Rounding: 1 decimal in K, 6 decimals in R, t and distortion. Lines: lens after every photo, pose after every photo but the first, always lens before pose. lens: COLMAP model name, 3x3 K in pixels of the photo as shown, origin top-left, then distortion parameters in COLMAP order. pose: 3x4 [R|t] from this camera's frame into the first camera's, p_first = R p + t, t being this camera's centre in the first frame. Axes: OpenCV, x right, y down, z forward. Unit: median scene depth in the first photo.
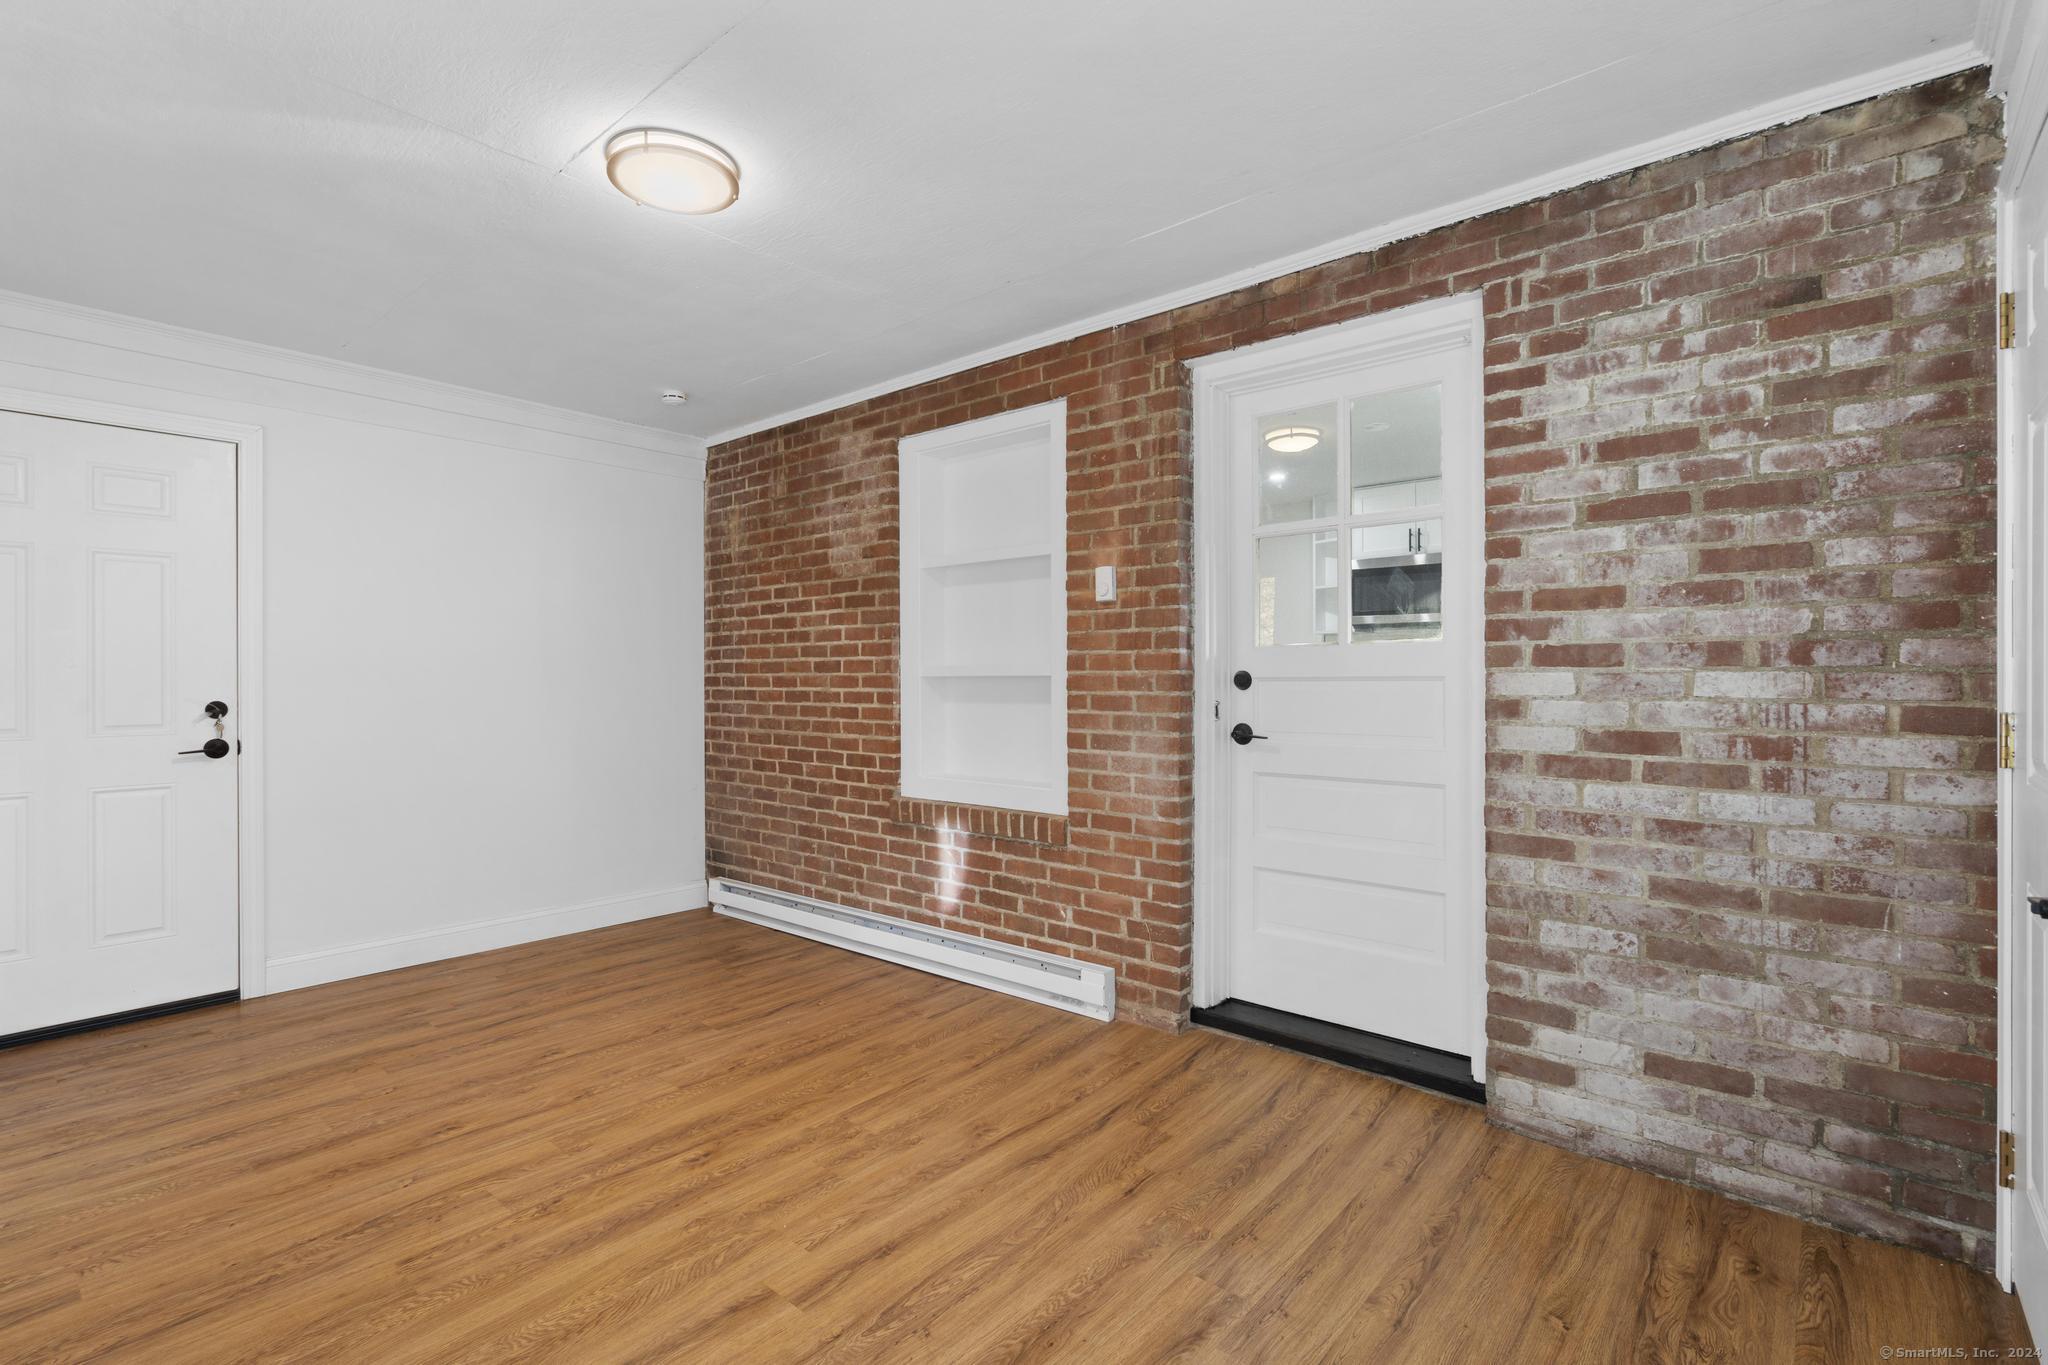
lens RADIAL K [[958.4, 0, 1024.6], [0, 958.4, 676.6], [0, 0, 1]] dist [-0.000396, 0.002038]
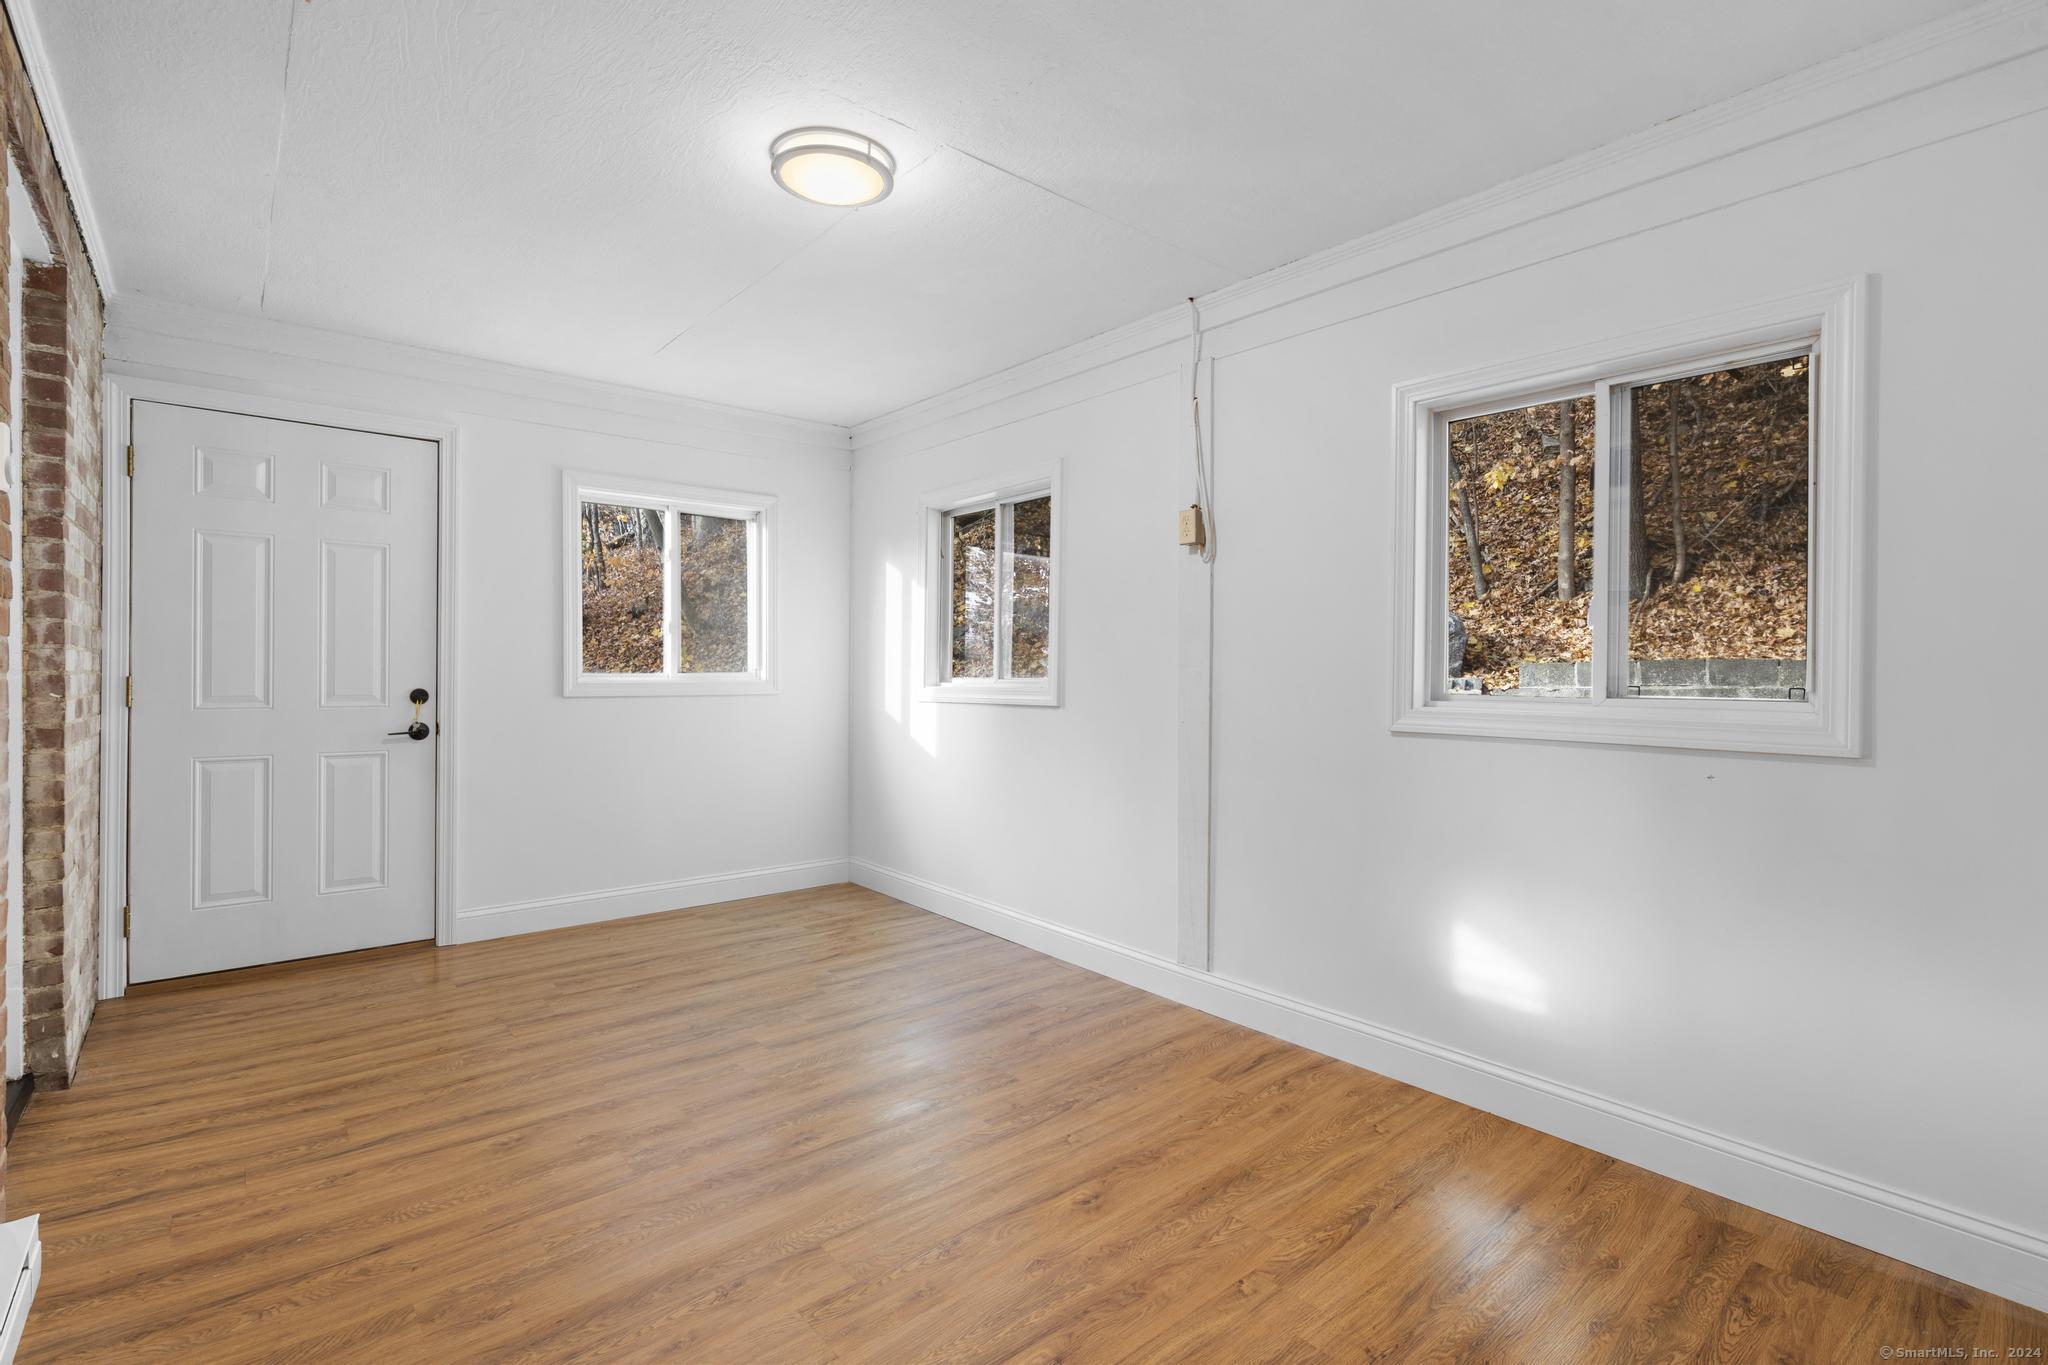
lens RADIAL K [[938.6, 0, 1010.6], [0, 938.6, 677.4], [0, 0, 1]] dist [-0.003287, 0.003382]
pose [[-0.987273, -0.004849, 0.158963, -0.521930], [-0.003948, 0.999974, 0.005986, 0.012259], [-0.158988, 0.005283, -0.987266, 1.426191]]
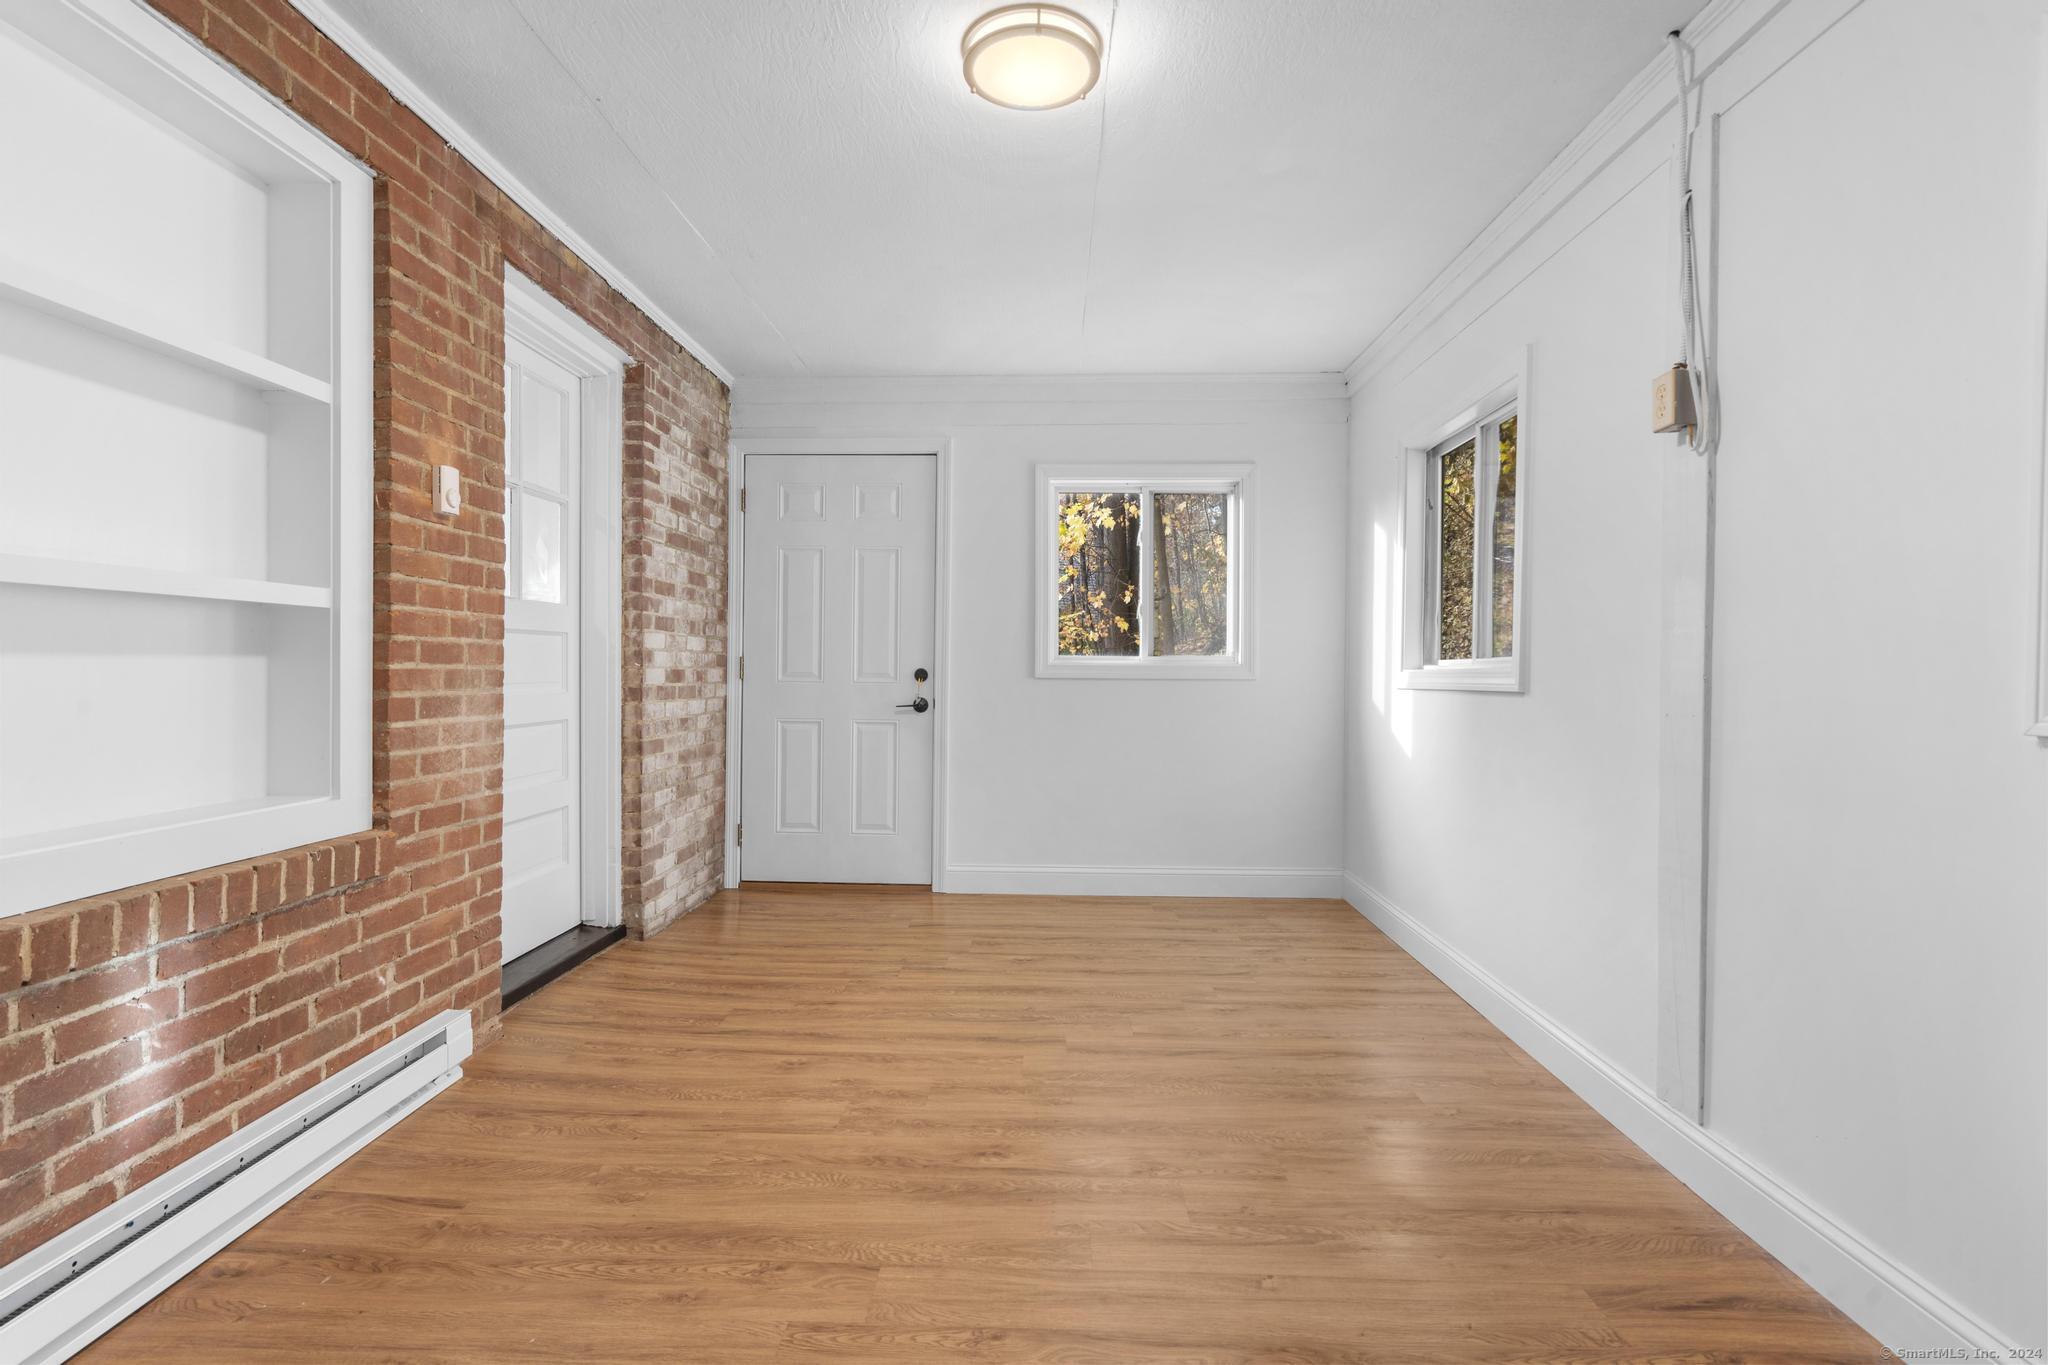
lens RADIAL K [[938.6, 0, 1010.6], [0, 938.6, 677.4], [0, 0, 1]] dist [-0.003287, 0.003382]
pose [[-0.626962, -0.010009, 0.778986, -0.761692], [-0.006939, 0.999950, 0.007264, 0.038858], [-0.779019, -0.000851, -0.627000, 1.138561]]
